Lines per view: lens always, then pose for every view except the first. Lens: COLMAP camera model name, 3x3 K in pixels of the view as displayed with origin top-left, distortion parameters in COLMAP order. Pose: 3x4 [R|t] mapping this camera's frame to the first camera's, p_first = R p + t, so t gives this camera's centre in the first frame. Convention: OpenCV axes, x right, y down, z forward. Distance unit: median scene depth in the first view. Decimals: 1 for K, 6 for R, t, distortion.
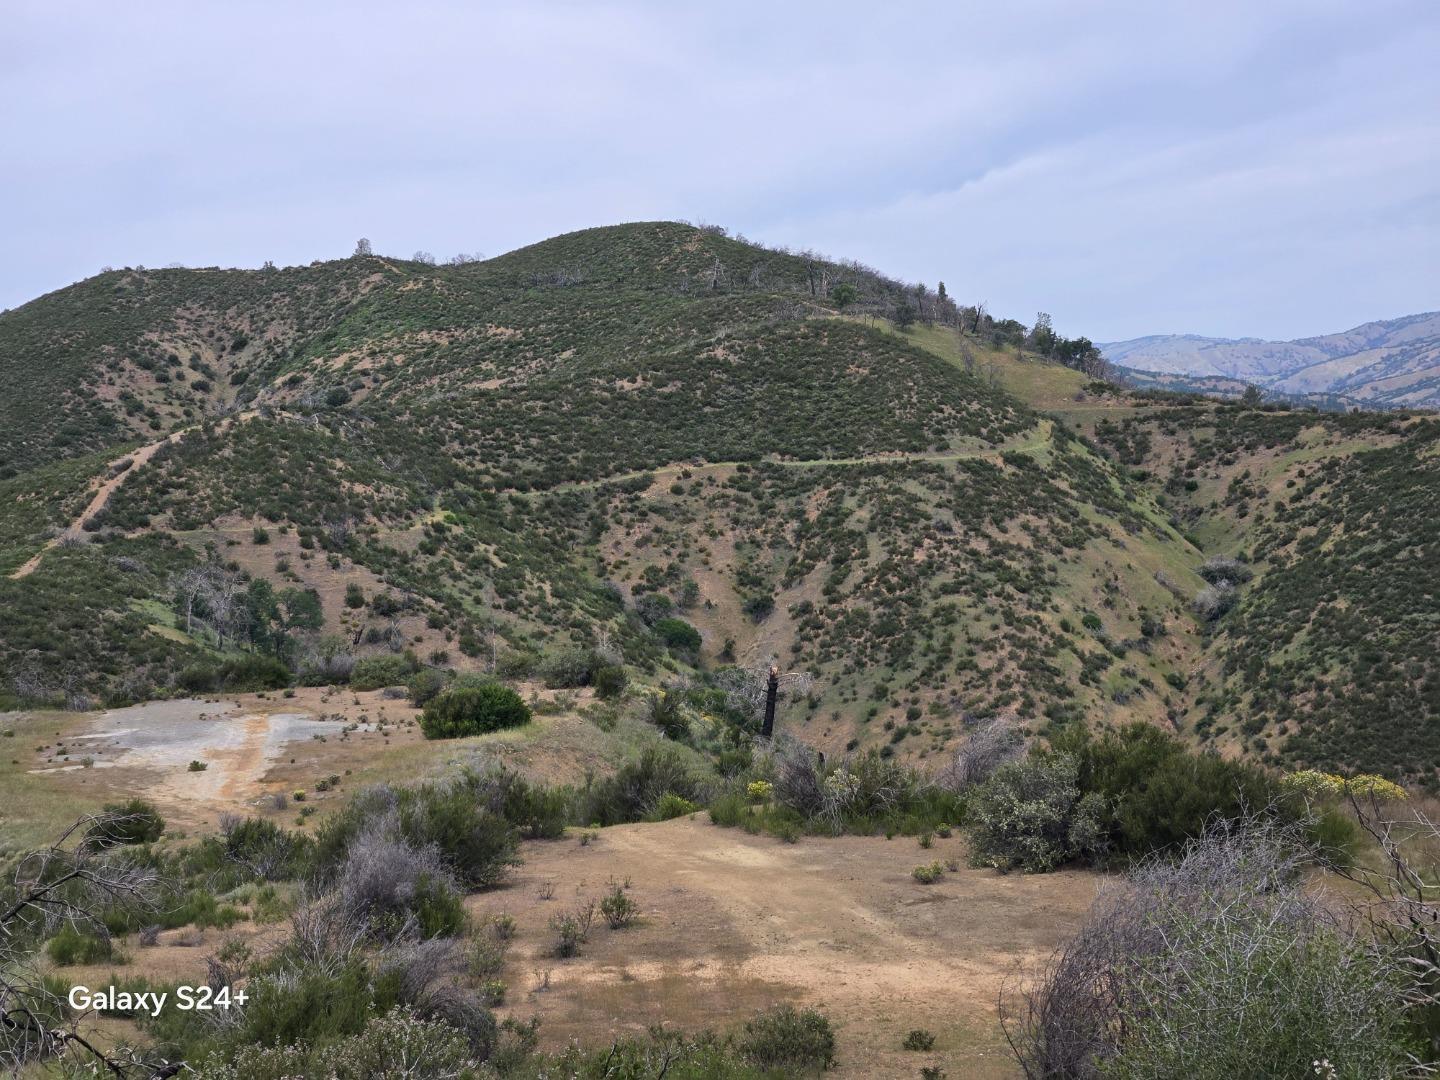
lens RADIAL K [[2652.6, 0, 716.2], [0, 2652.6, 471.3], [0, 0, 1]] dist [-0.480902, 5.721434]
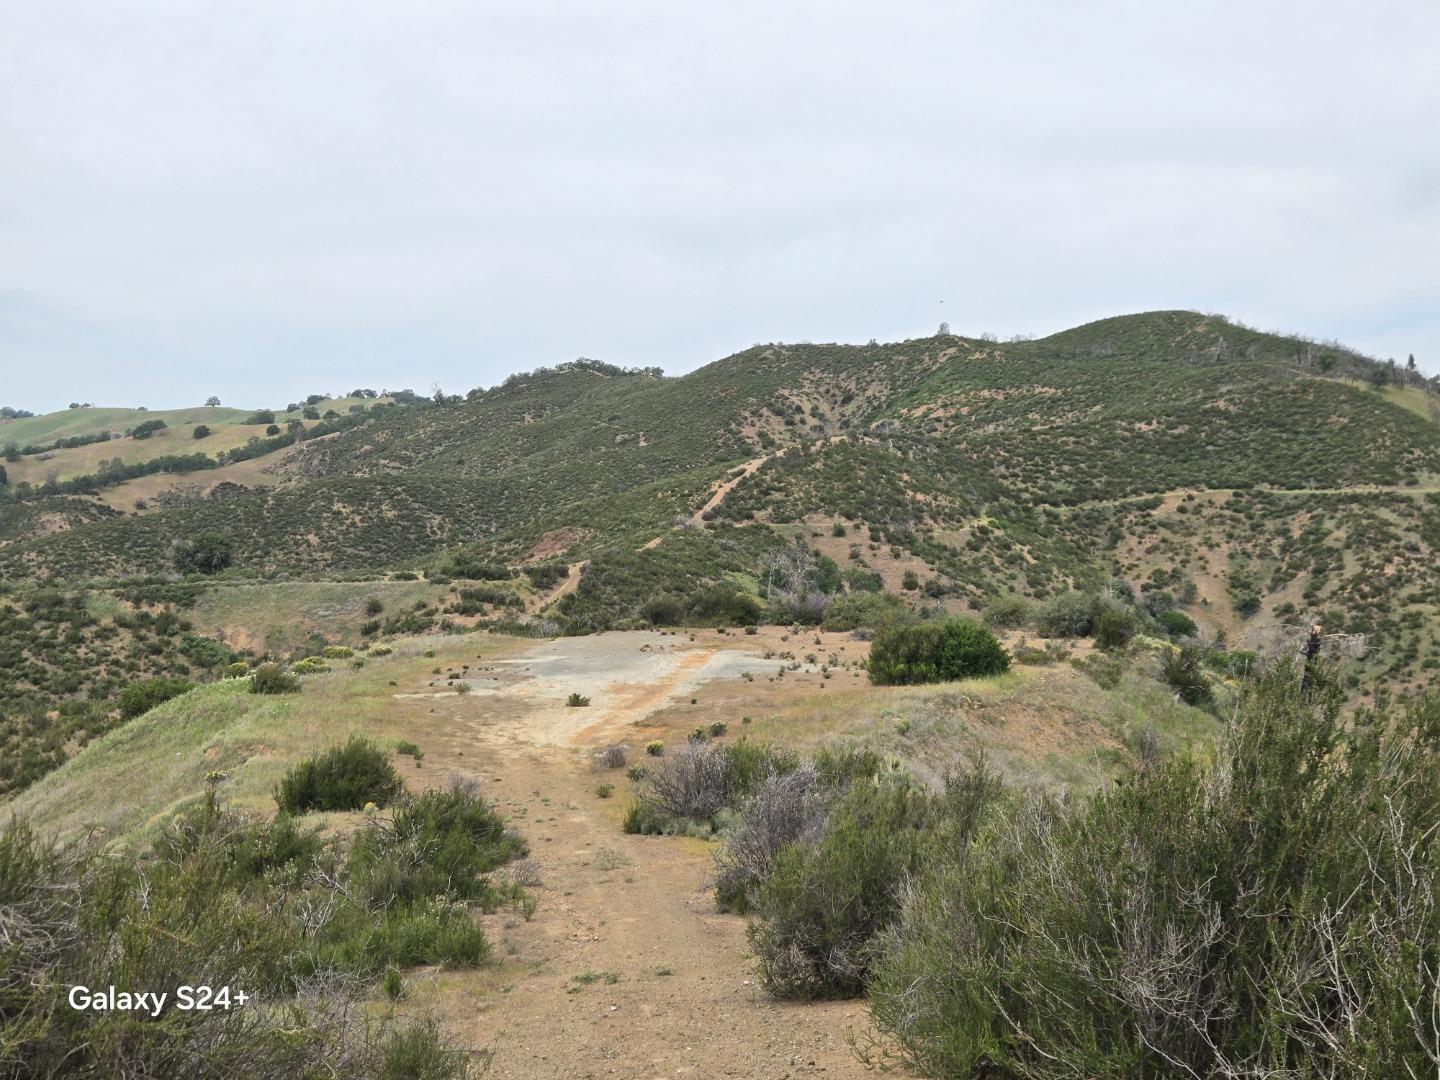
lens RADIAL K [[1839.9, 0, 728.1], [0, 1839.9, 570.2], [0, 0, 1]] dist [0.081347, -0.121552]
pose [[0.967620, 0.041449, -0.248983, -0.003769], [-0.033636, 0.998801, 0.035556, 0.012047], [0.250159, -0.026030, 0.967855, 0.111264]]
